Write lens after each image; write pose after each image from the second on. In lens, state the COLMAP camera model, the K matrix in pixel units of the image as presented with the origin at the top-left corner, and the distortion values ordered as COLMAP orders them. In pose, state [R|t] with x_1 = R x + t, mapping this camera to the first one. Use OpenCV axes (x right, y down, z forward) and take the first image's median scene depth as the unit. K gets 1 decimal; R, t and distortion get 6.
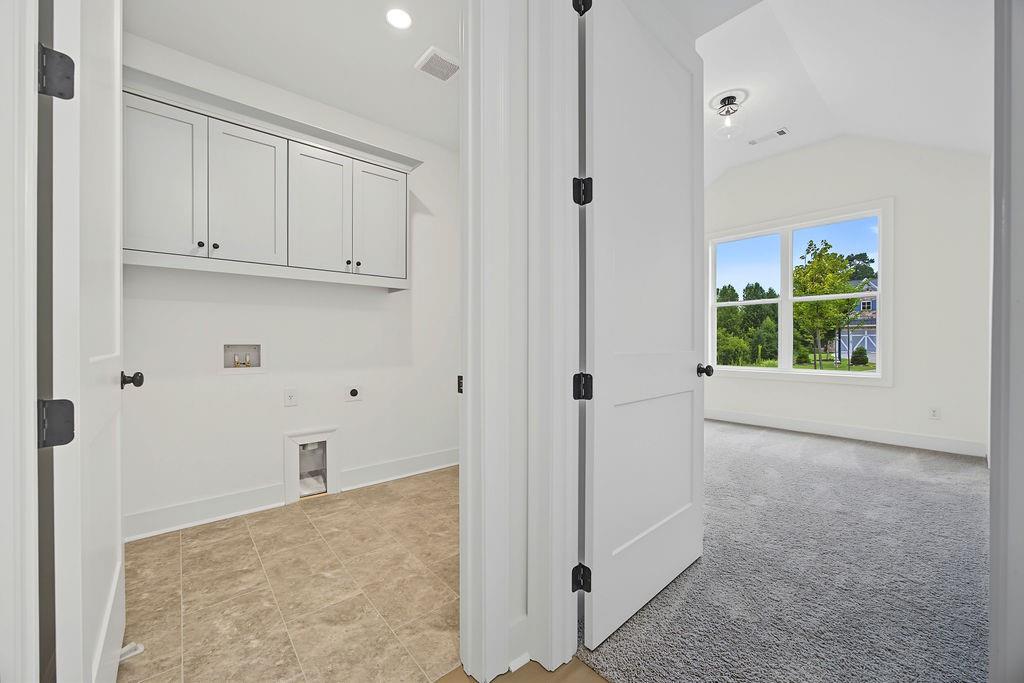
lens RADIAL K [[398.0, 0, 516.7], [0, 398.0, 344.2], [0, 0, 1]] dist [-0.000867, -0.000060]
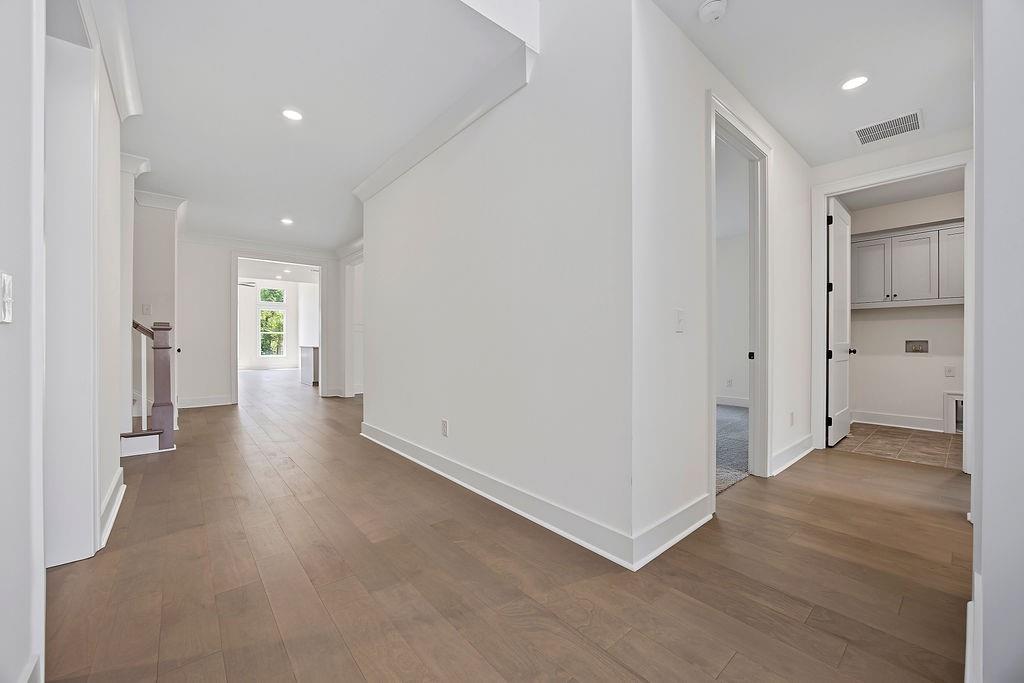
lens RADIAL K [[392.0, 0, 515.3], [0, 392.0, 339.6], [0, 0, 1]] dist [-0.001516, -0.000124]
pose [[0.004575, 0.004984, -0.999977, 1.159818], [-0.005748, 0.999971, 0.004957, -0.001583], [0.999973, 0.005725, 0.004603, -0.920680]]
